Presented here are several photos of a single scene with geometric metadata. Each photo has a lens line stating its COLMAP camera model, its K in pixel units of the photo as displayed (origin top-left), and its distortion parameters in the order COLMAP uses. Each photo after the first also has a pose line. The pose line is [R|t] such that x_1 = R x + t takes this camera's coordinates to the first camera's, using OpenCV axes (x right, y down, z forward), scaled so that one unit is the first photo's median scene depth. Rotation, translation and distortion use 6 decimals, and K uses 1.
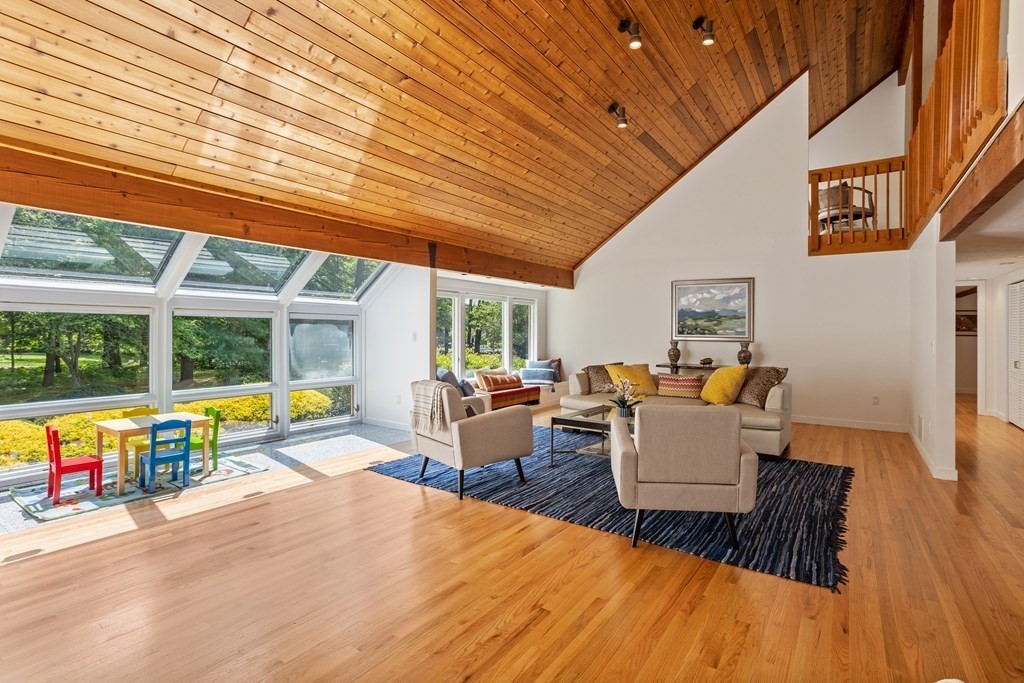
lens RADIAL K [[510.8, 0, 517.6], [0, 510.8, 334.6], [0, 0, 1]] dist [-0.055463, 0.031118]
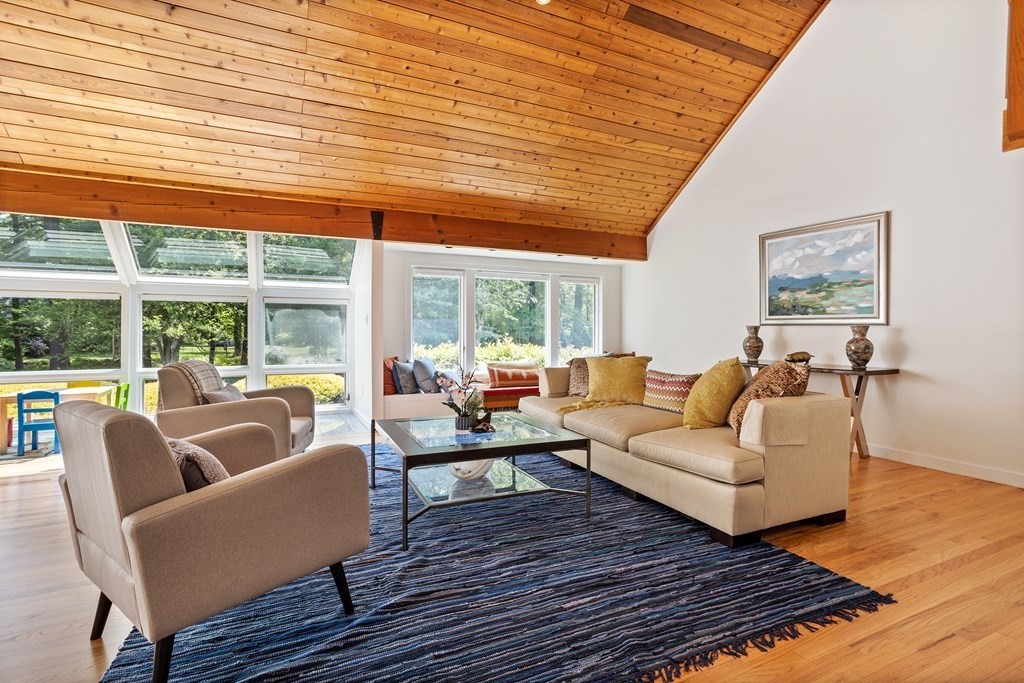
lens RADIAL K [[508.7, 0, 512.0], [0, 508.7, 341.5], [0, 0, 1]] dist [-0.048507, 0.029630]
pose [[0.864938, 0.005414, -0.501850, 0.413257], [0.000926, 0.999923, 0.012383, 0.028170], [0.501879, -0.011175, 0.864866, 0.324109]]
